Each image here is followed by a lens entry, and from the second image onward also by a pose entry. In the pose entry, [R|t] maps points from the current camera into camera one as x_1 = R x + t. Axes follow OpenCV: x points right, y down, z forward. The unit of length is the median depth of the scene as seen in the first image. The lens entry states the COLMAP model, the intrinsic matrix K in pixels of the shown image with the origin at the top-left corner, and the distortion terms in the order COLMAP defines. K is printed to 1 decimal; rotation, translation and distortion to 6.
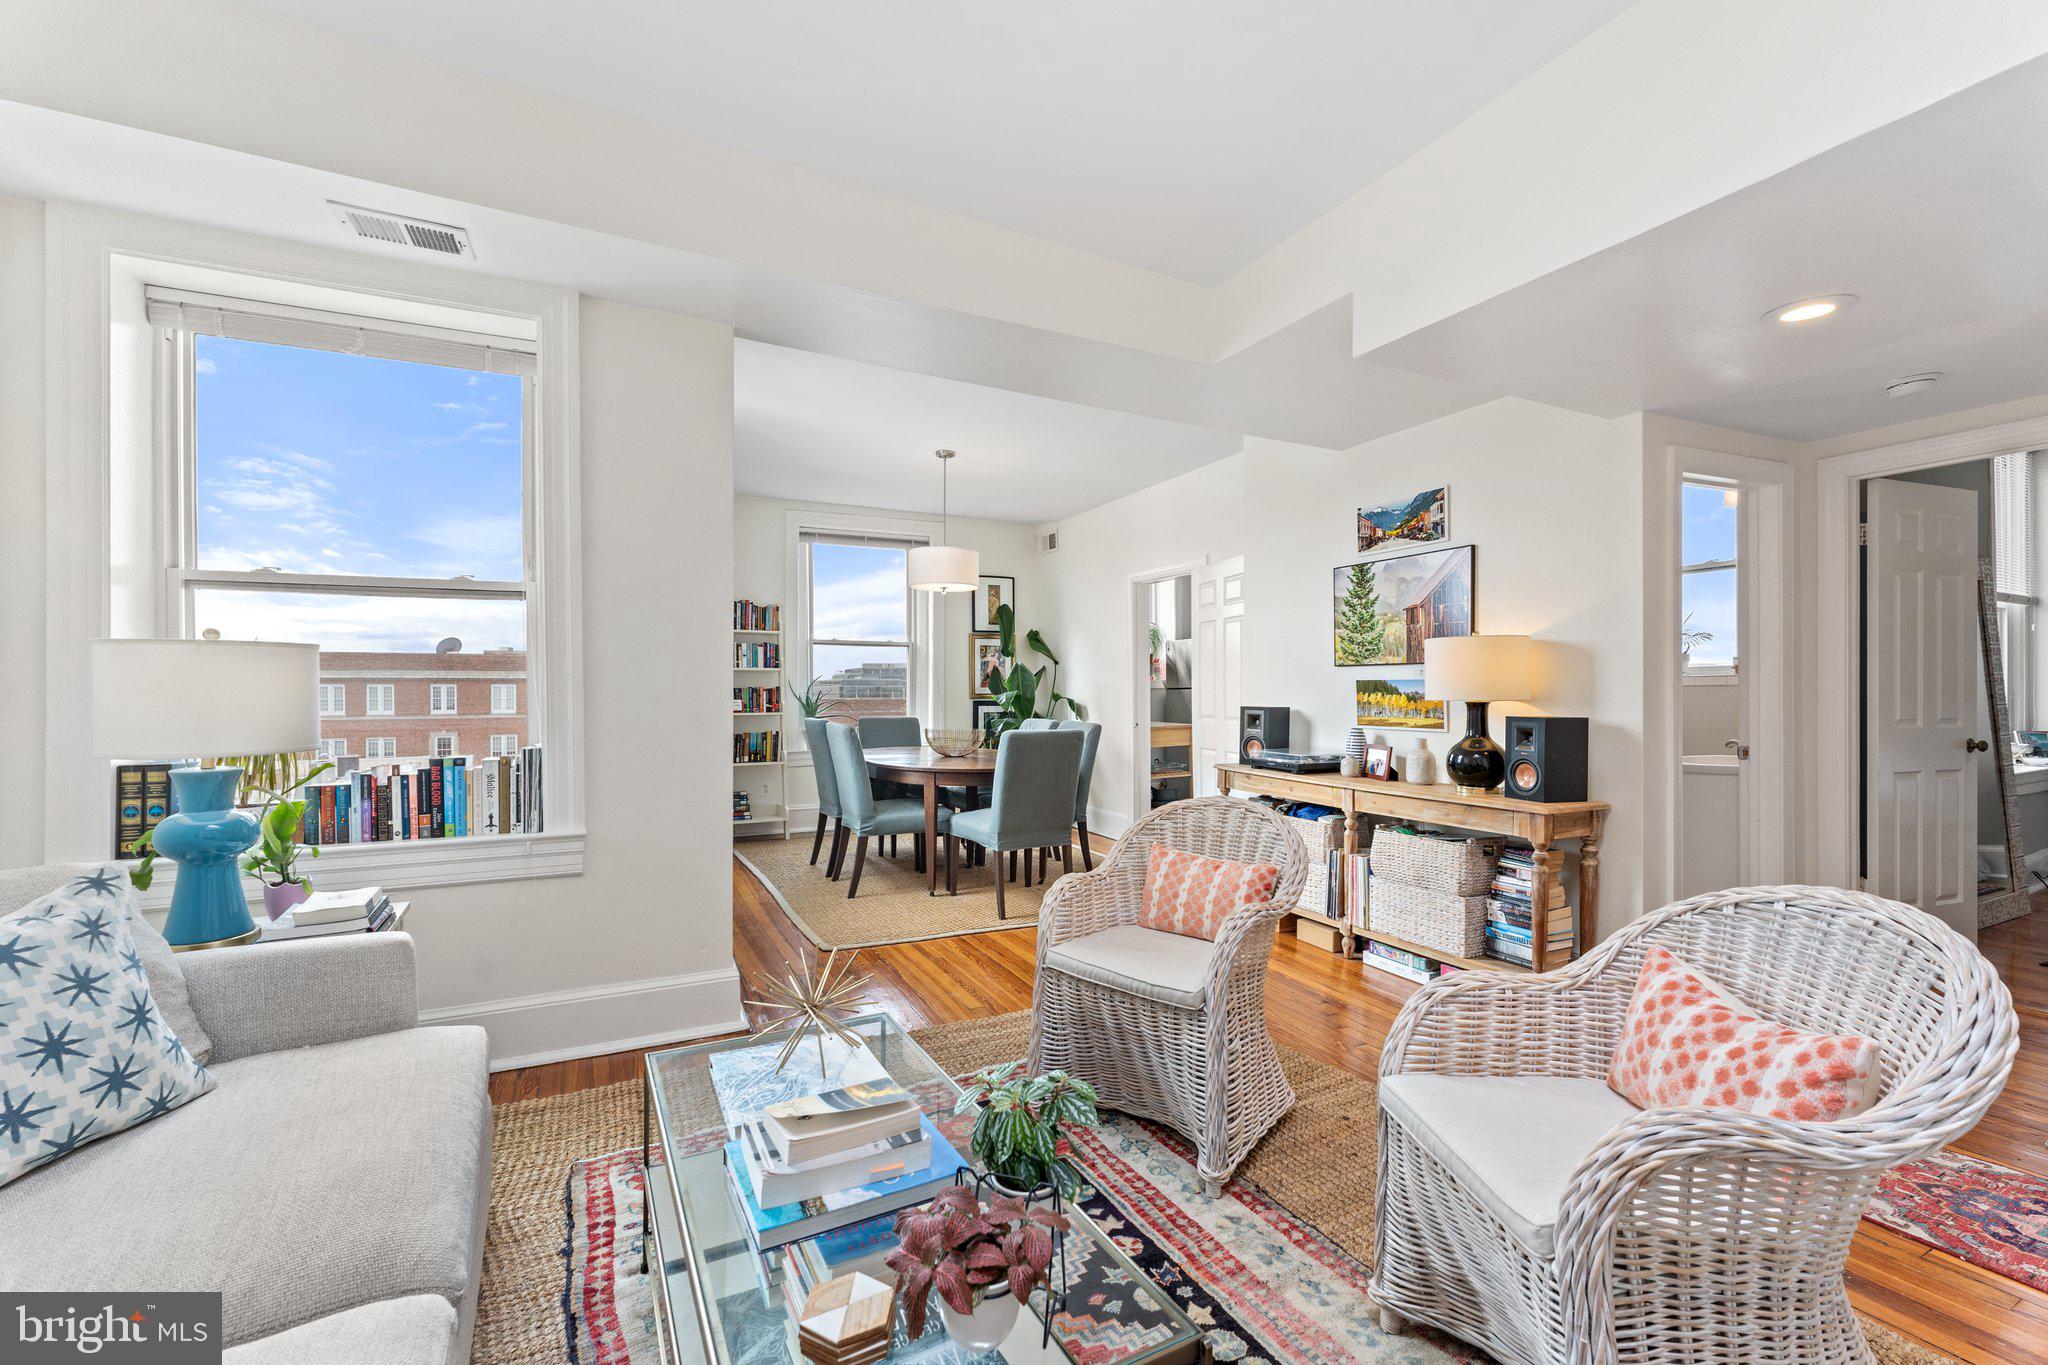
lens RADIAL K [[864.5, 0, 1025.5], [0, 864.5, 696.5], [0, 0, 1]] dist [0.001456, 0.000320]
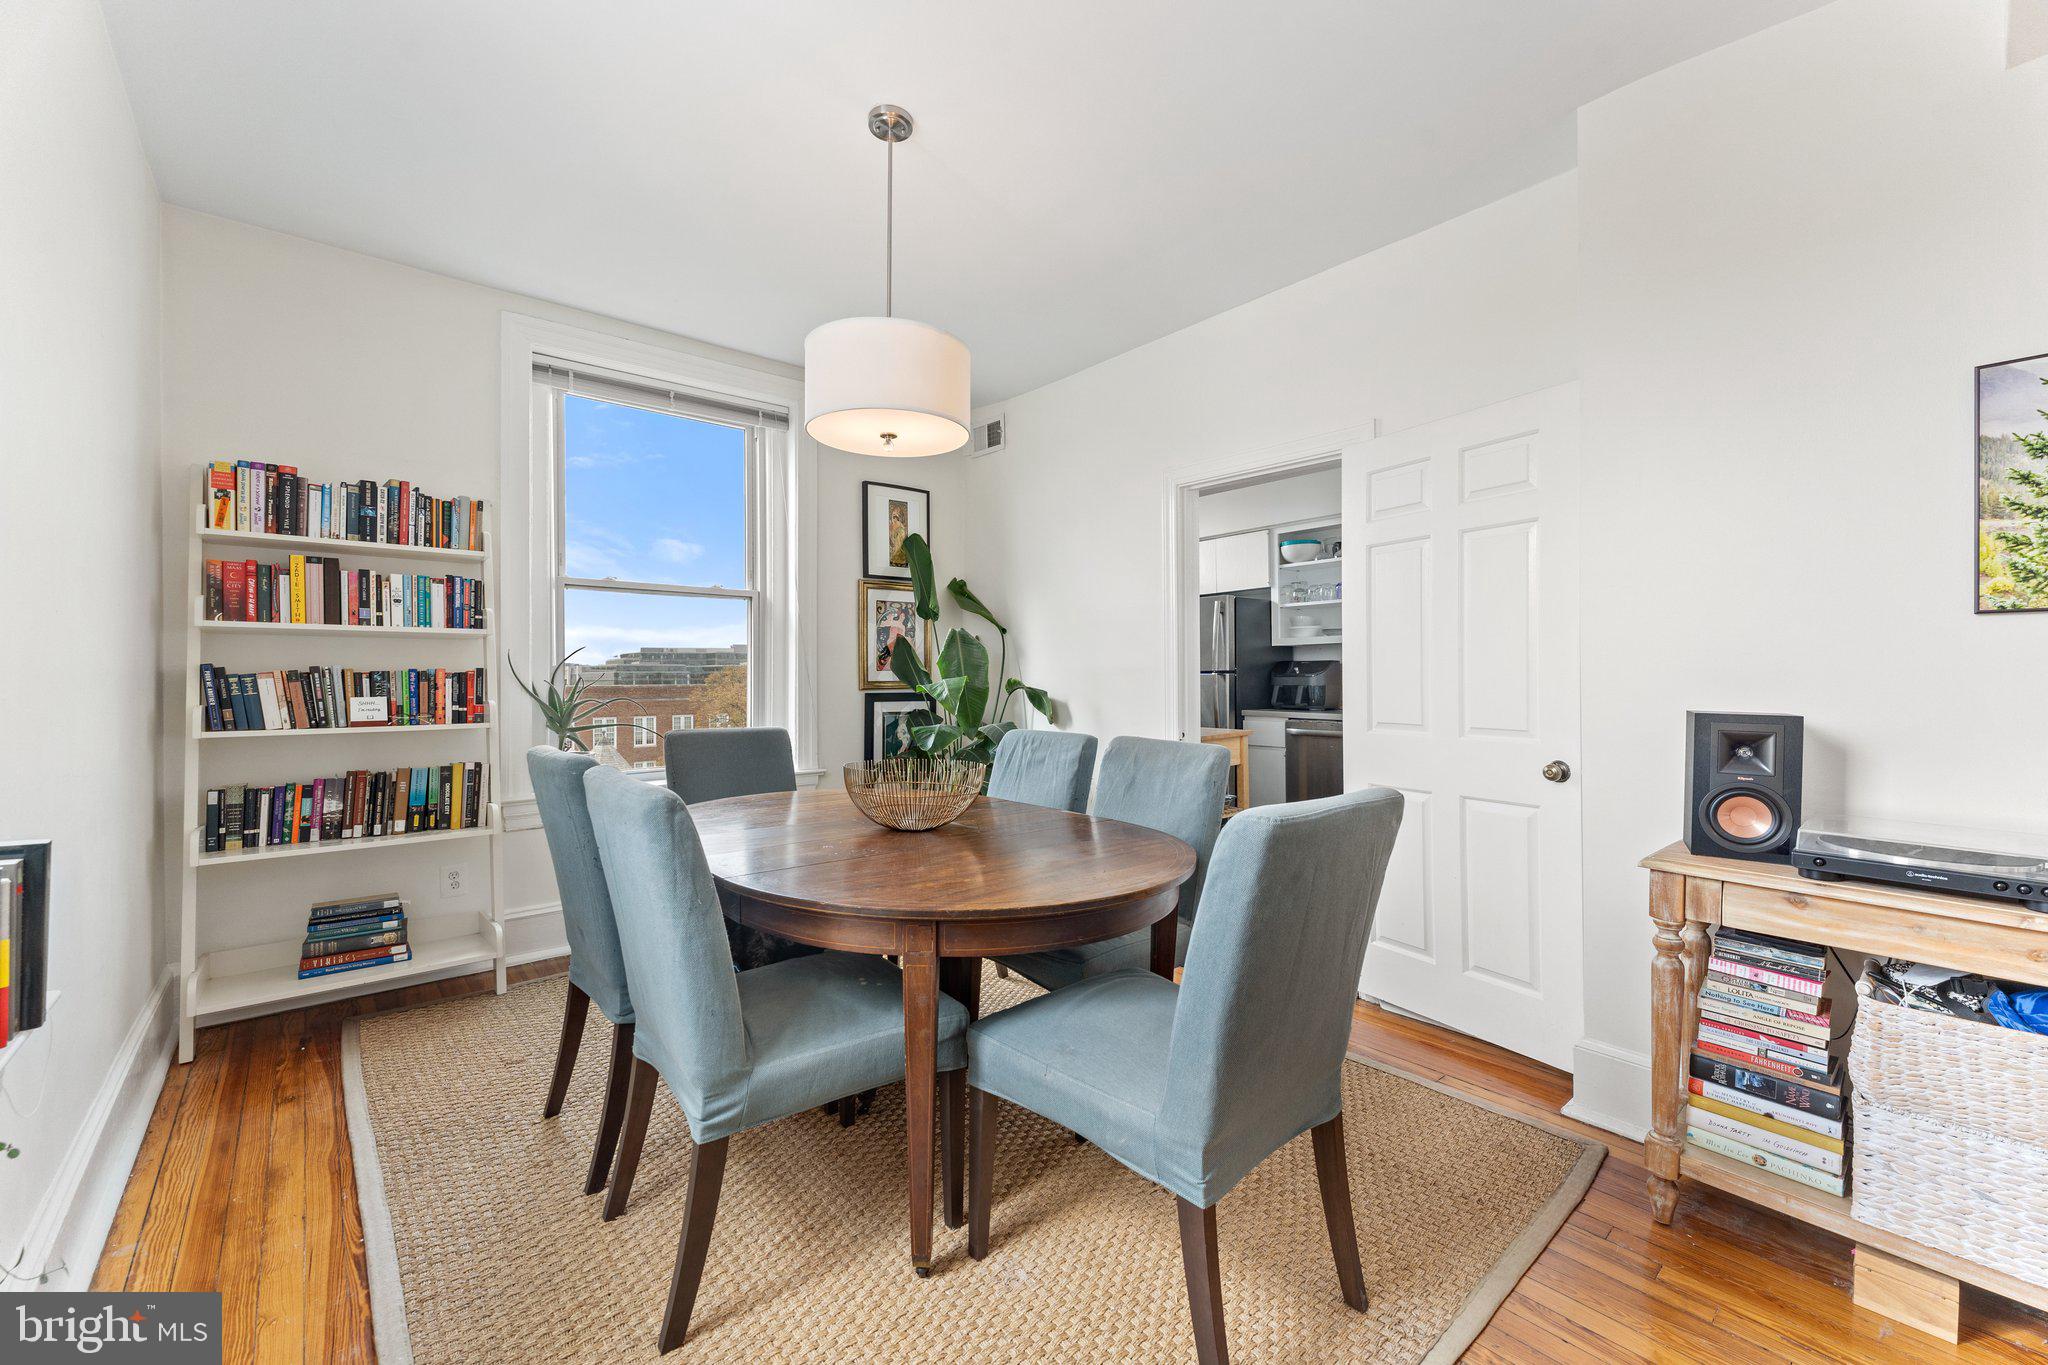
lens RADIAL K [[831.5, 0, 1022.7], [0, 831.5, 677.3], [0, 0, 1]] dist [0.001894, 0.000356]
pose [[0.970315, -0.002398, 0.241832, -0.097764], [0.003689, 0.999981, -0.004887, -0.002885], [-0.241815, 0.005634, 0.970306, 0.440371]]
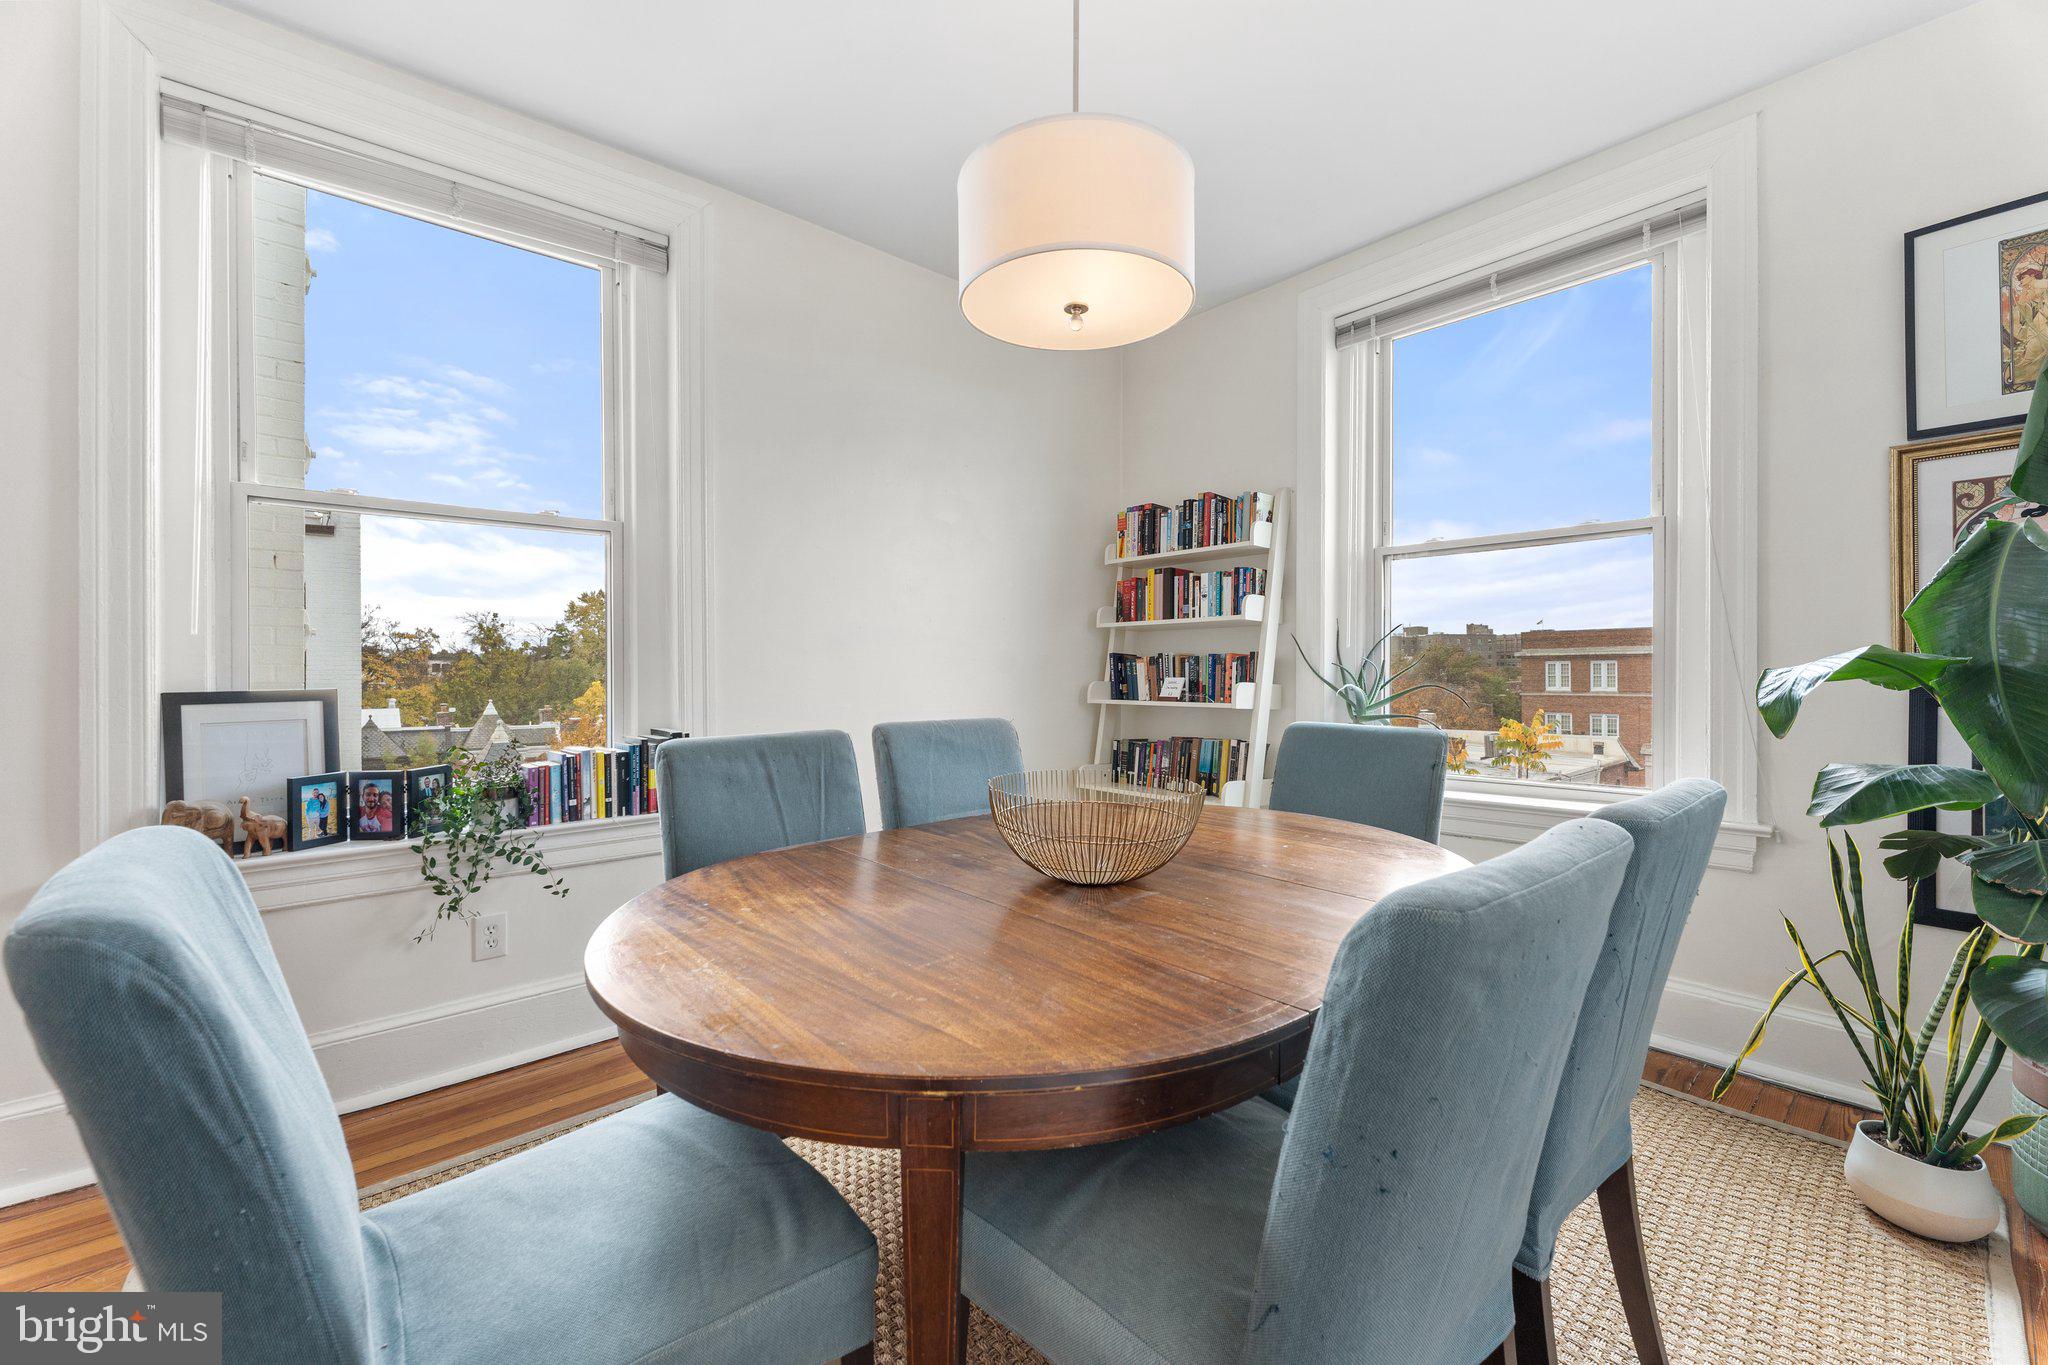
lens RADIAL K [[831.5, 0, 1022.7], [0, 831.5, 677.3], [0, 0, 1]] dist [0.001894, 0.000356]
pose [[0.235258, 0.005998, -0.971914, 0.141039], [-0.001213, 0.999982, 0.005877, 0.000652], [0.971932, -0.000204, 0.235261, 0.693688]]
